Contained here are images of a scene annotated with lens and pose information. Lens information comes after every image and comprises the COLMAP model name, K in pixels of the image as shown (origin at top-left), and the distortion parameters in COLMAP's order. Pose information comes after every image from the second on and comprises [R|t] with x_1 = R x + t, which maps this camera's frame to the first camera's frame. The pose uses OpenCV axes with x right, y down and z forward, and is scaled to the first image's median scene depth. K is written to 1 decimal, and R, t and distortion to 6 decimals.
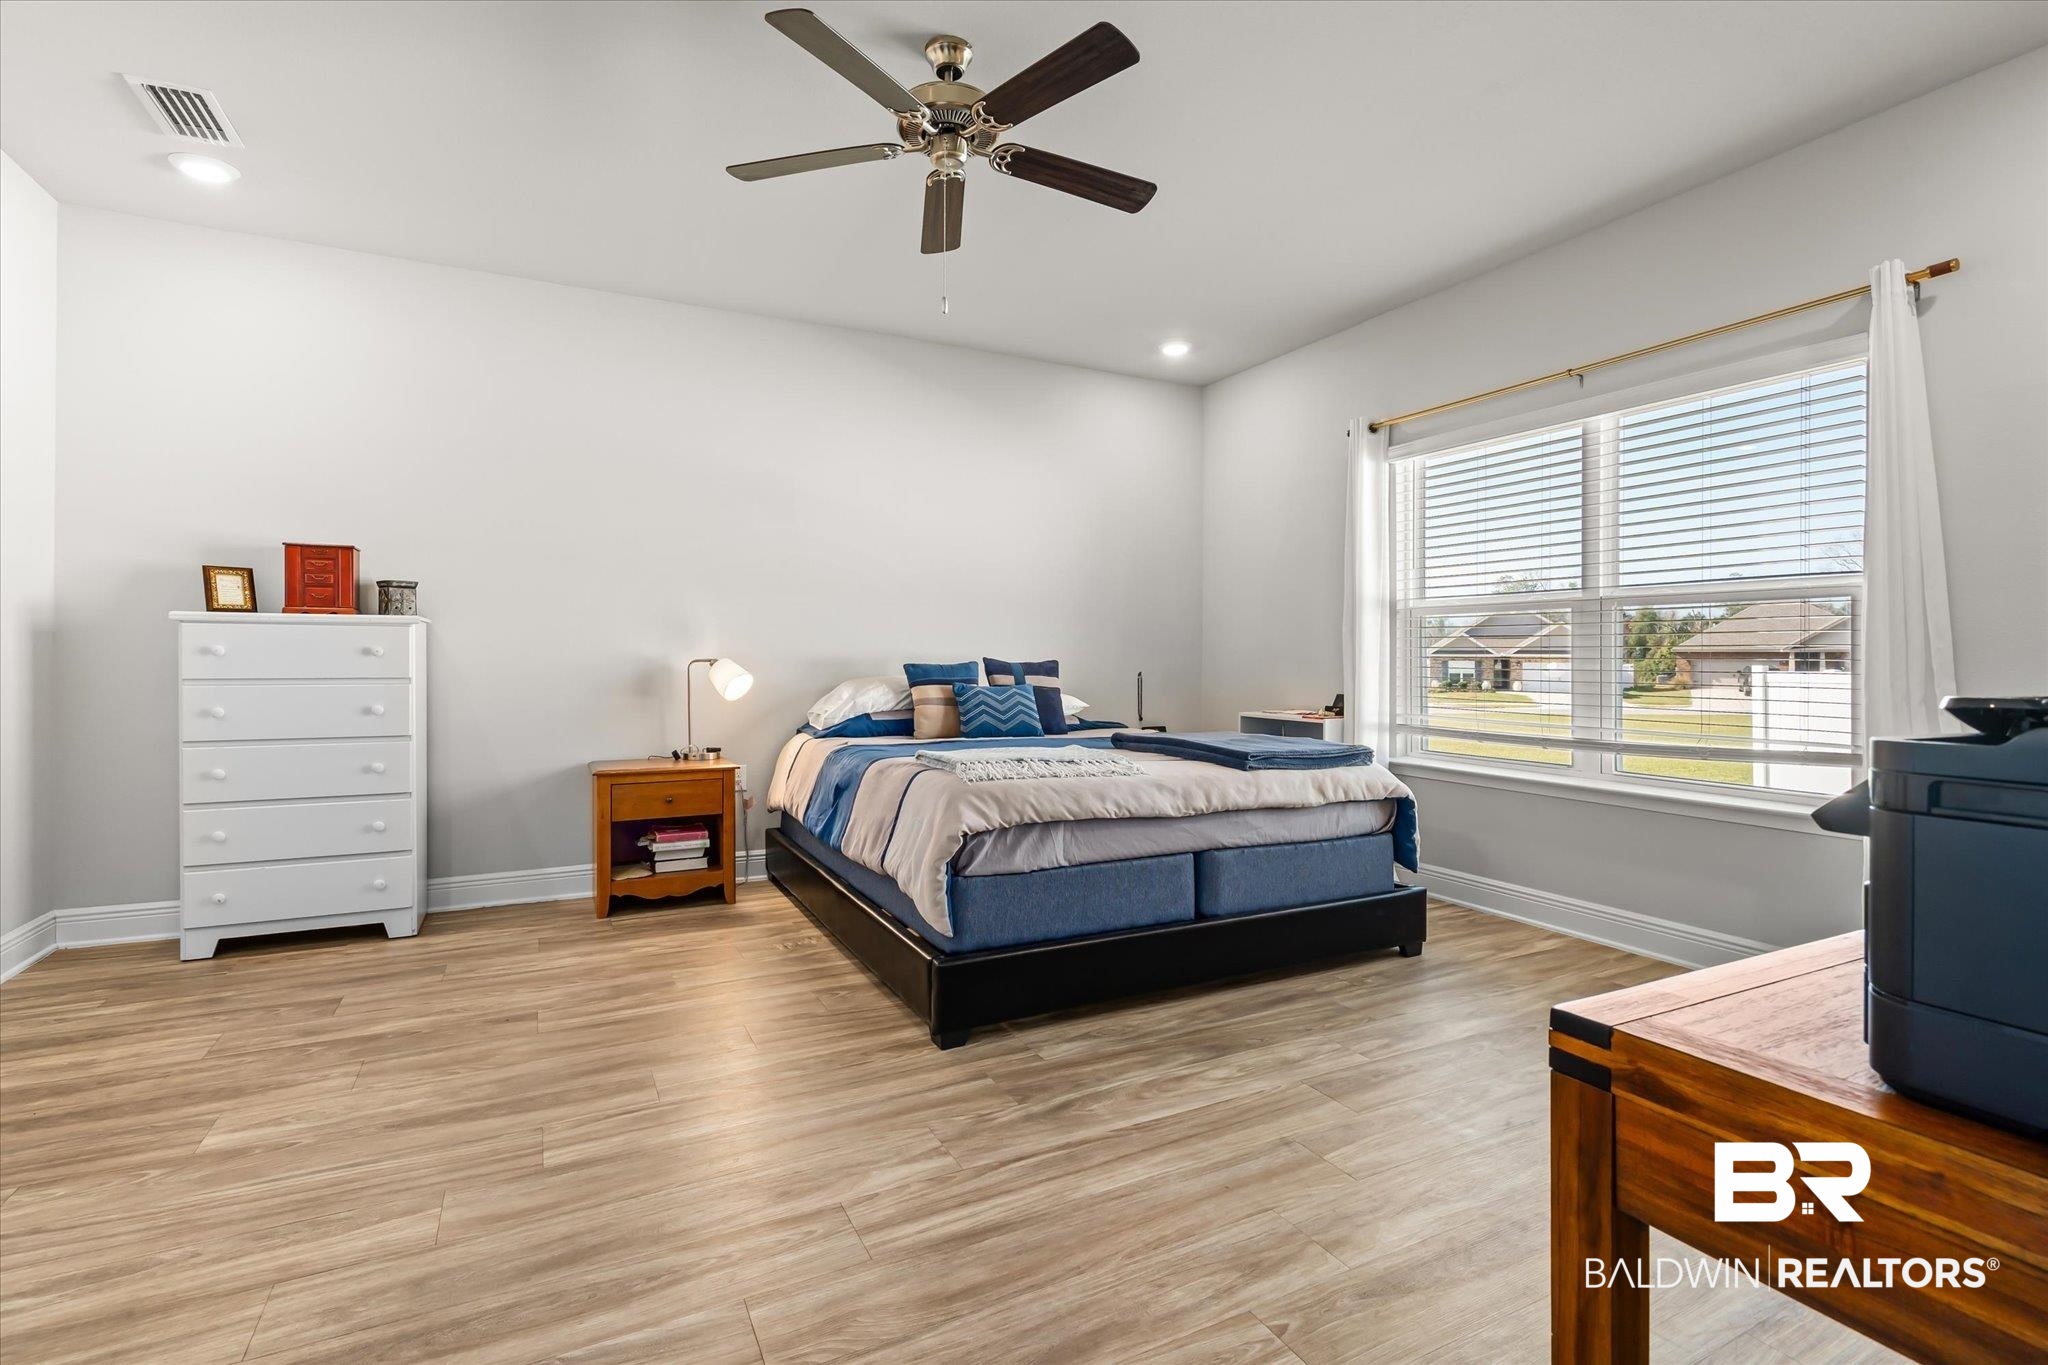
lens RADIAL K [[937.4, 0, 1015.3], [0, 937.4, 669.0], [0, 0, 1]] dist [-0.000587, -0.000336]
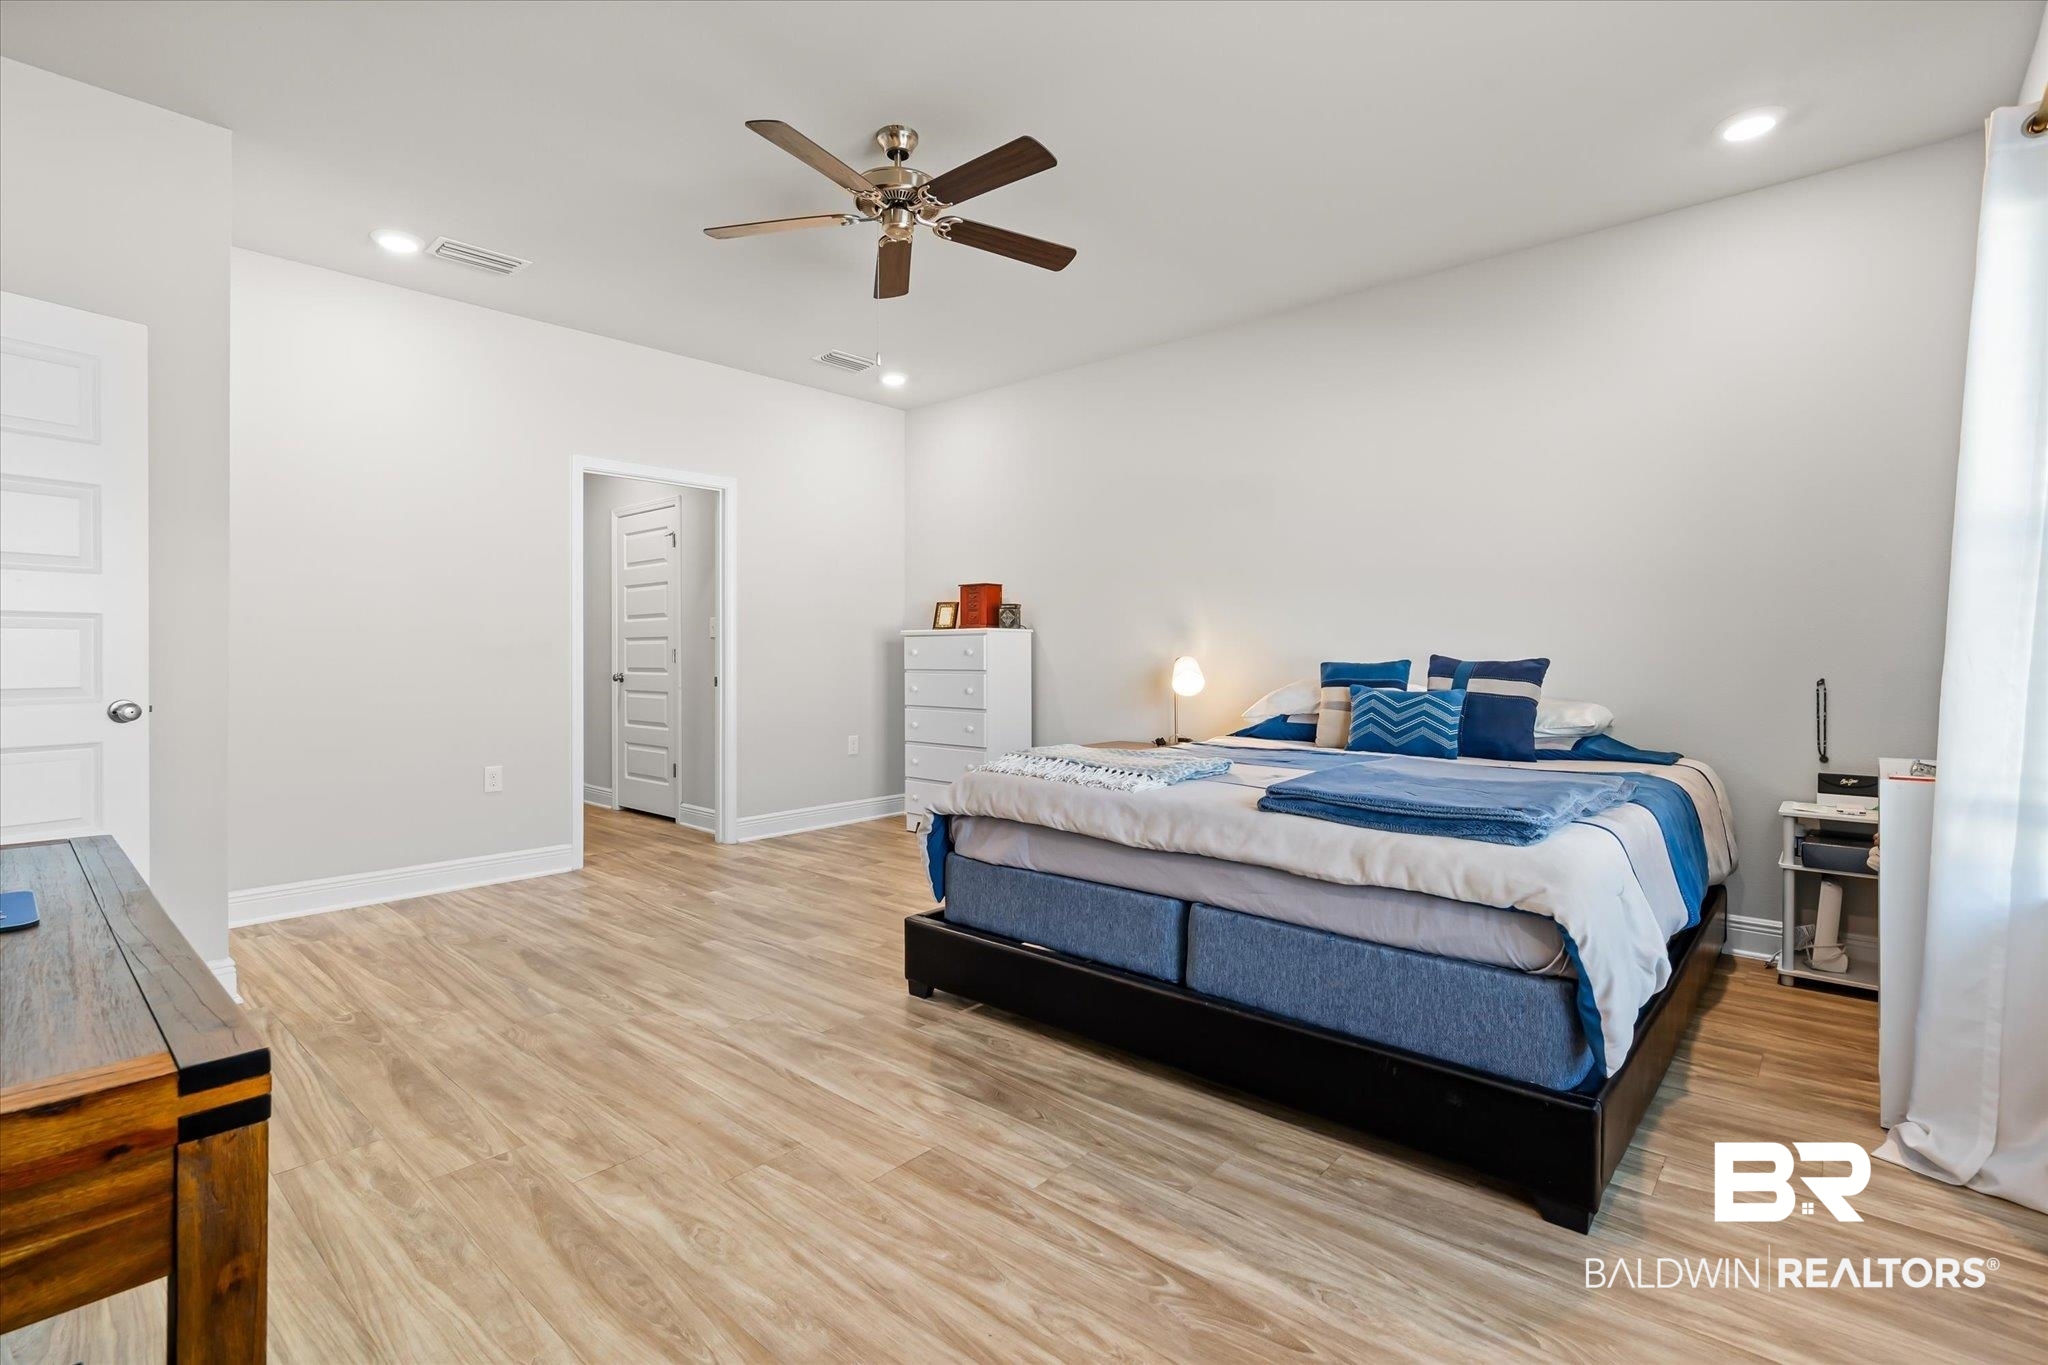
lens RADIAL K [[937.4, 0, 1018.4], [0, 937.4, 670.3], [0, 0, 1]] dist [-0.000587, -0.000336]
pose [[0.370982, 0.011459, -0.928569, 0.939466], [-0.010000, 0.999915, 0.008344, -0.003993], [0.928586, 0.006191, 0.371065, 0.622683]]
